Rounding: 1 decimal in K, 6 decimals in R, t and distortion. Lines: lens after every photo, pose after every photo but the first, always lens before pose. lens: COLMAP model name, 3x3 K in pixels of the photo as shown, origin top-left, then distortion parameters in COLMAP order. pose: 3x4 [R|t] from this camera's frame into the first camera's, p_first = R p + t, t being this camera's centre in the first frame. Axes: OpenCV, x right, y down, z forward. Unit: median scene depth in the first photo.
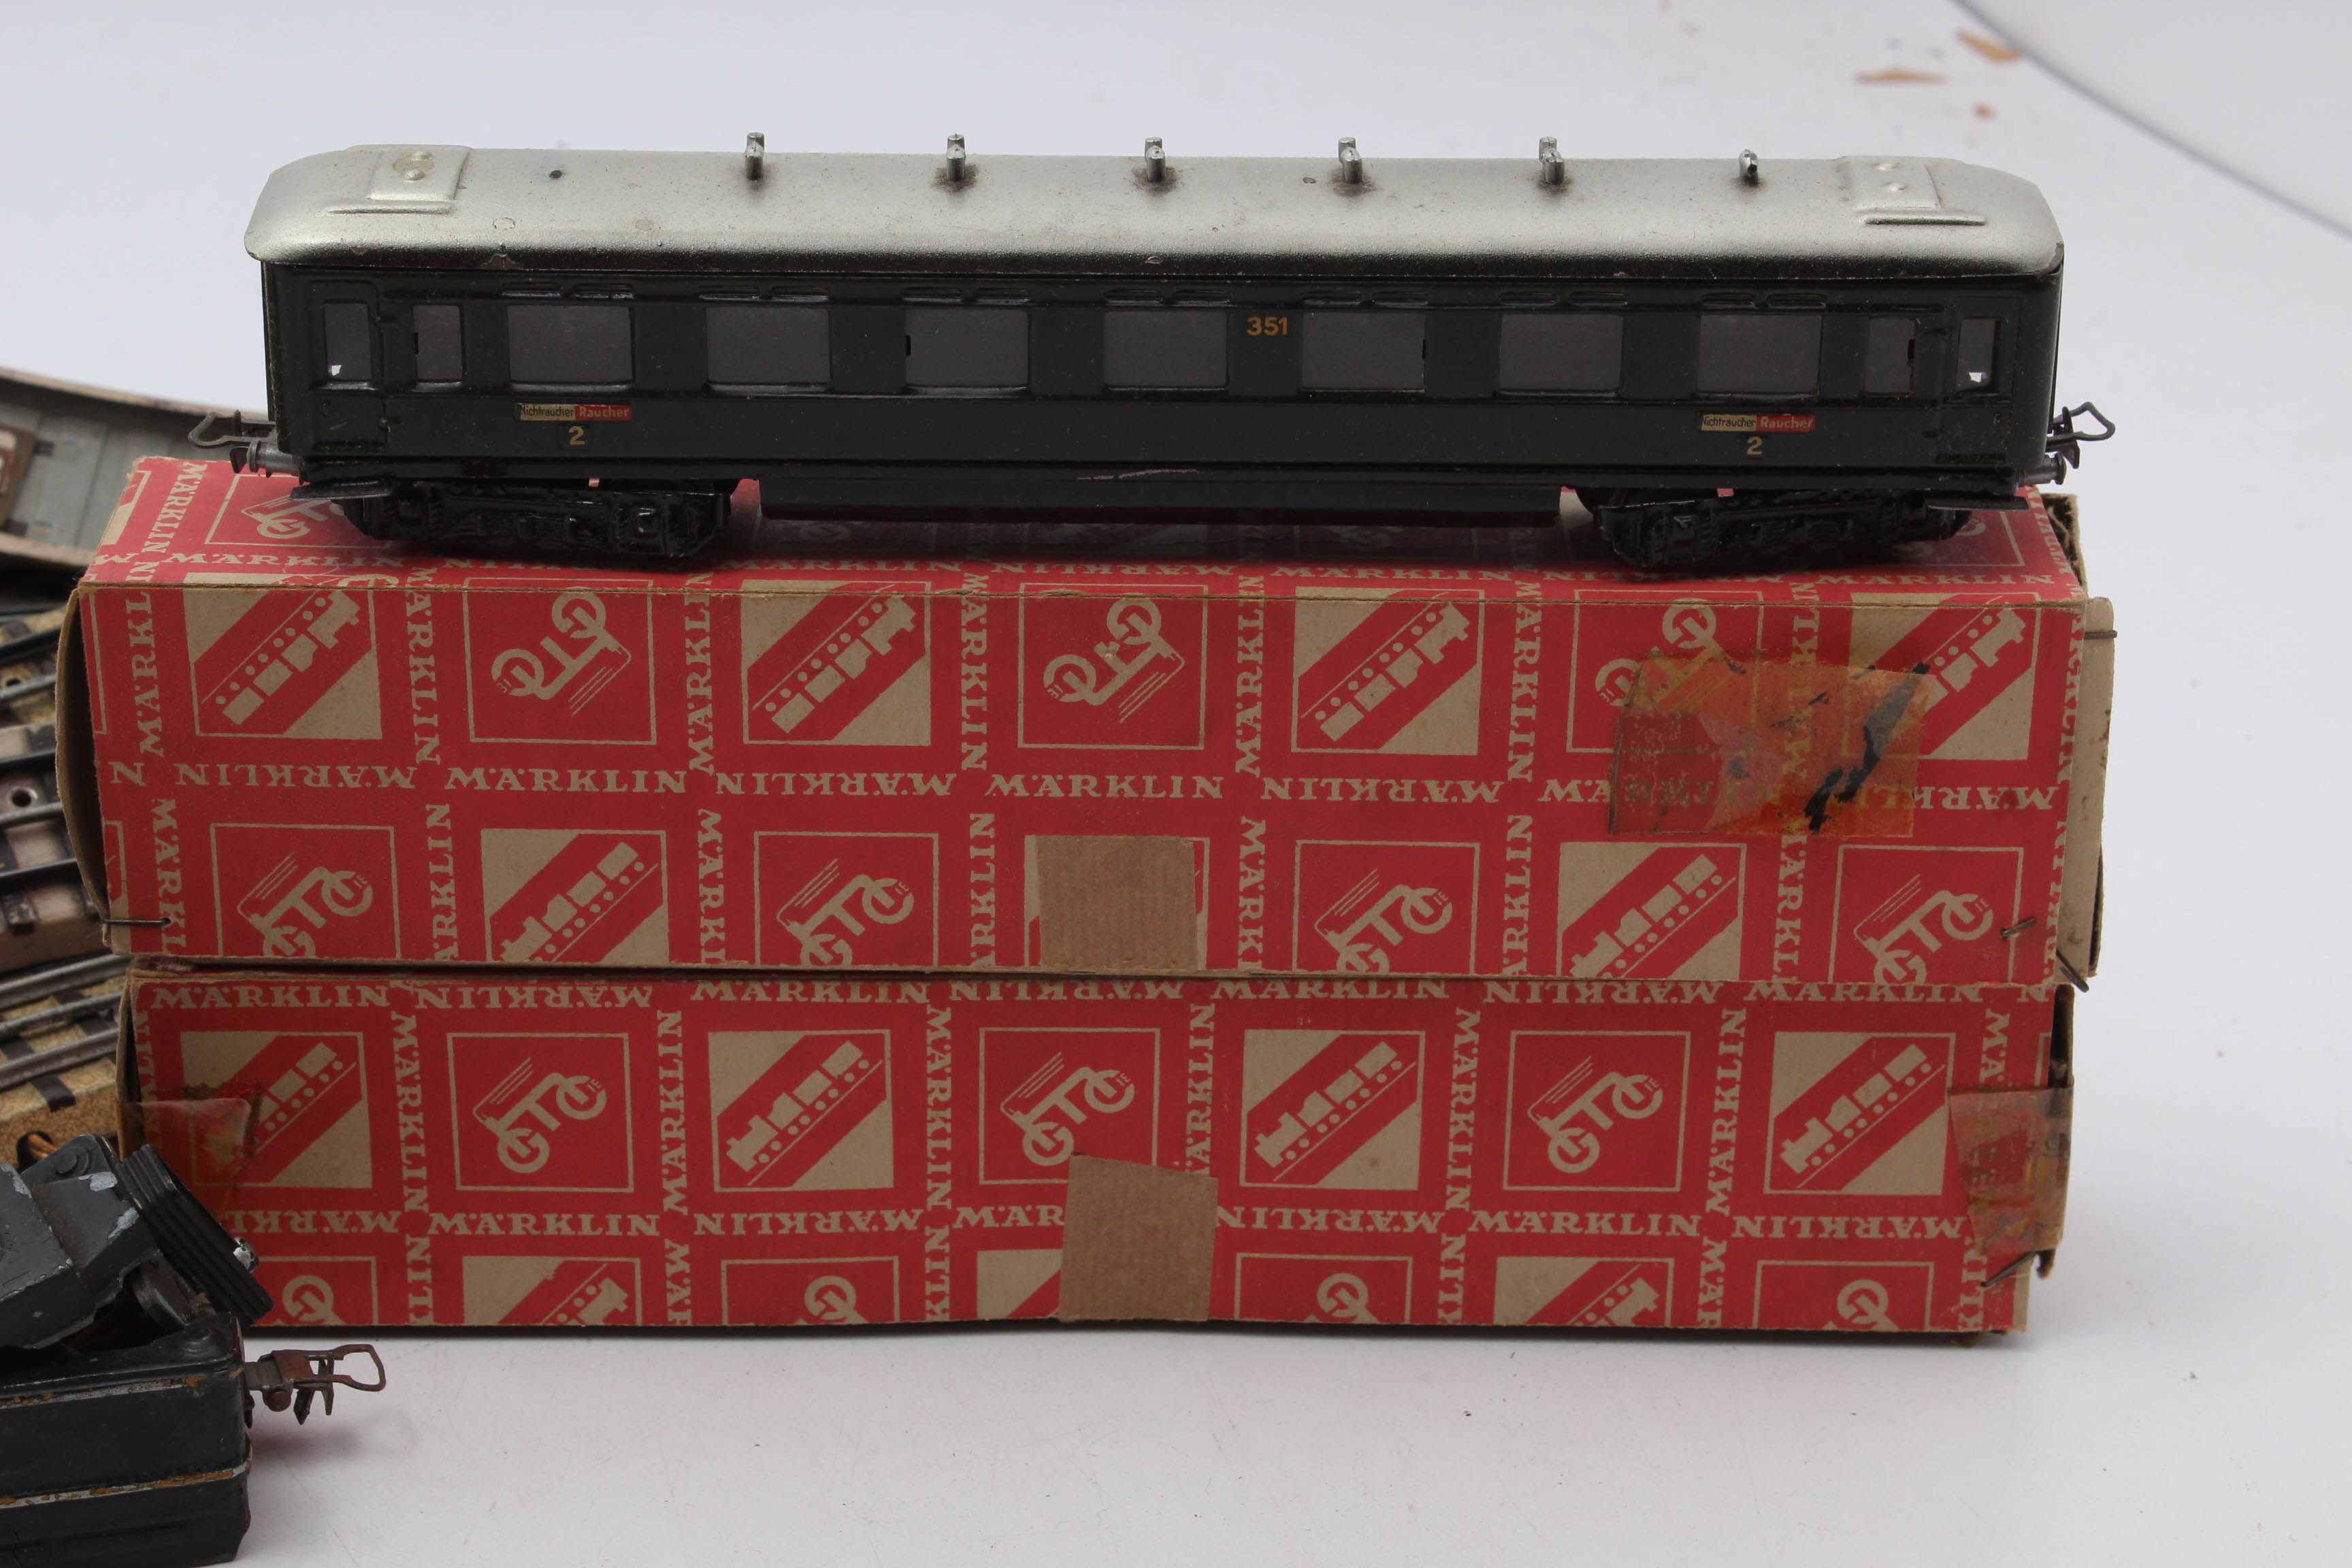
lens RADIAL K [[5154.4, 0, 1176.0], [0, 5154.4, 784.0], [0, 0, 1]] dist [0.056200, 0.358966]
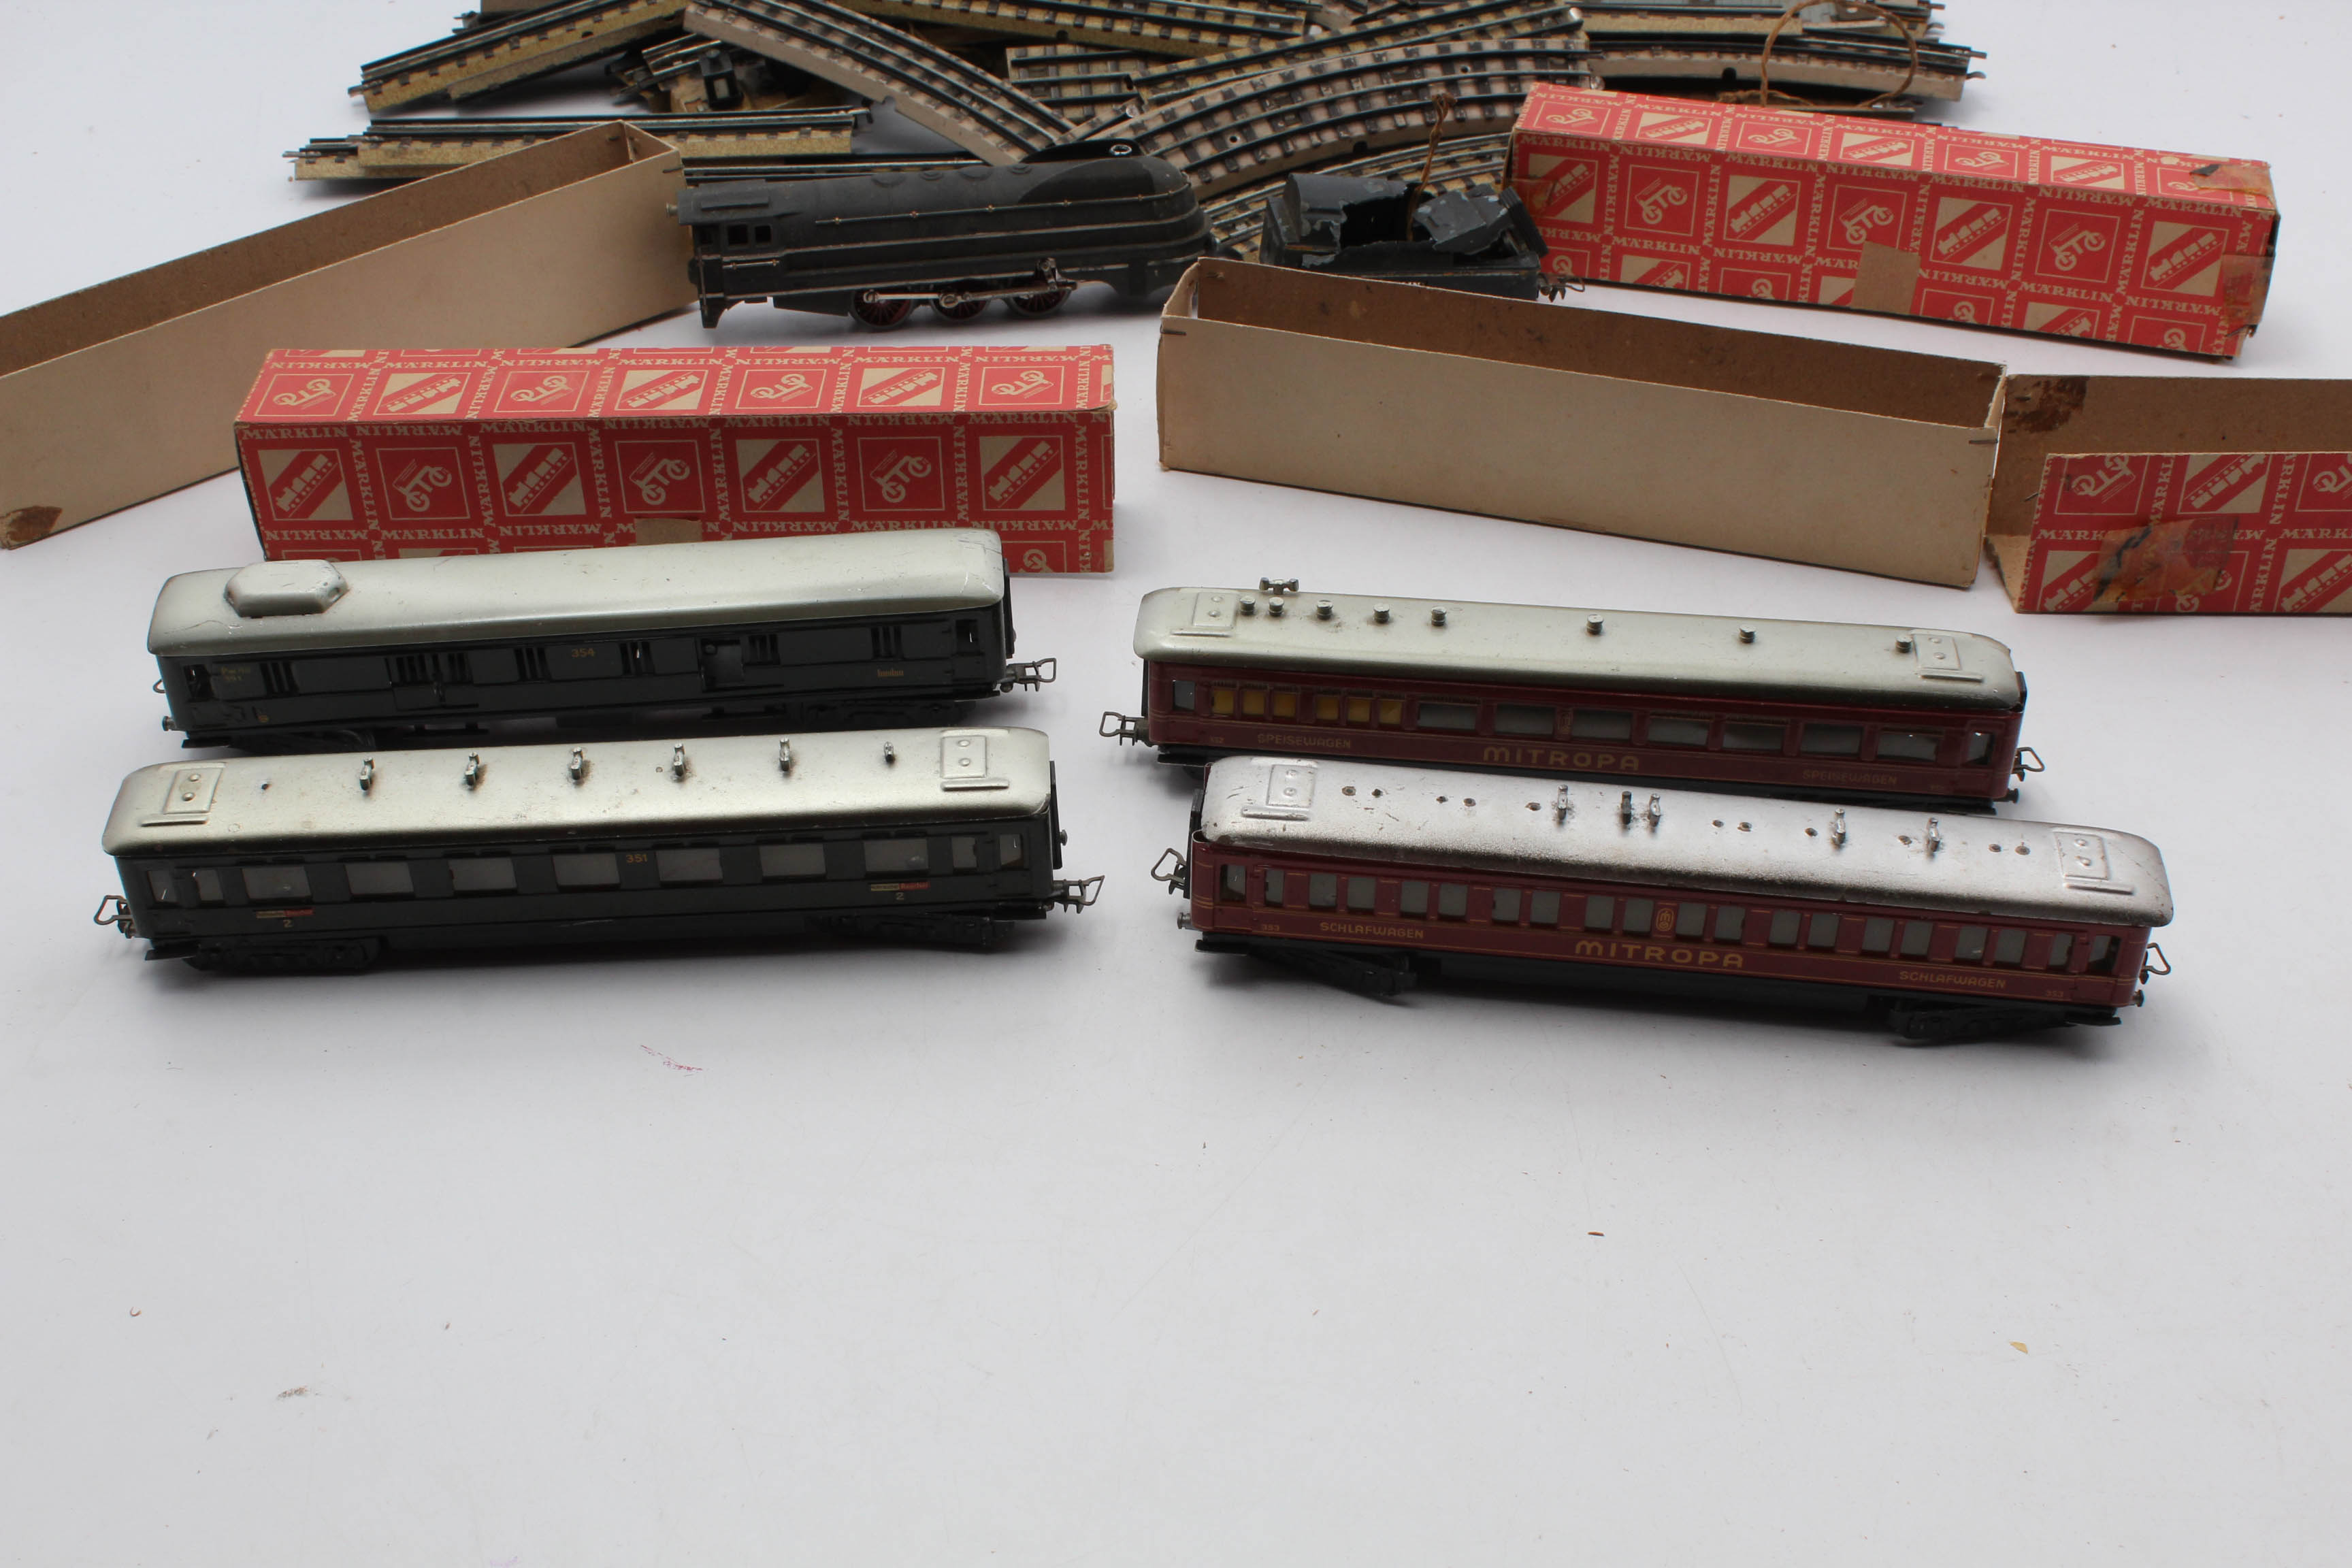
lens RADIAL K [[2811.8, 0, 1176.0], [0, 2811.8, 784.0], [0, 0, 1]] dist [-0.053326, 0.009321]
pose [[0.960867, 0.152377, -0.231334, 0.013948], [-0.102381, 0.971332, 0.214552, 0.072092], [0.257395, -0.182472, 0.948921, -0.462298]]
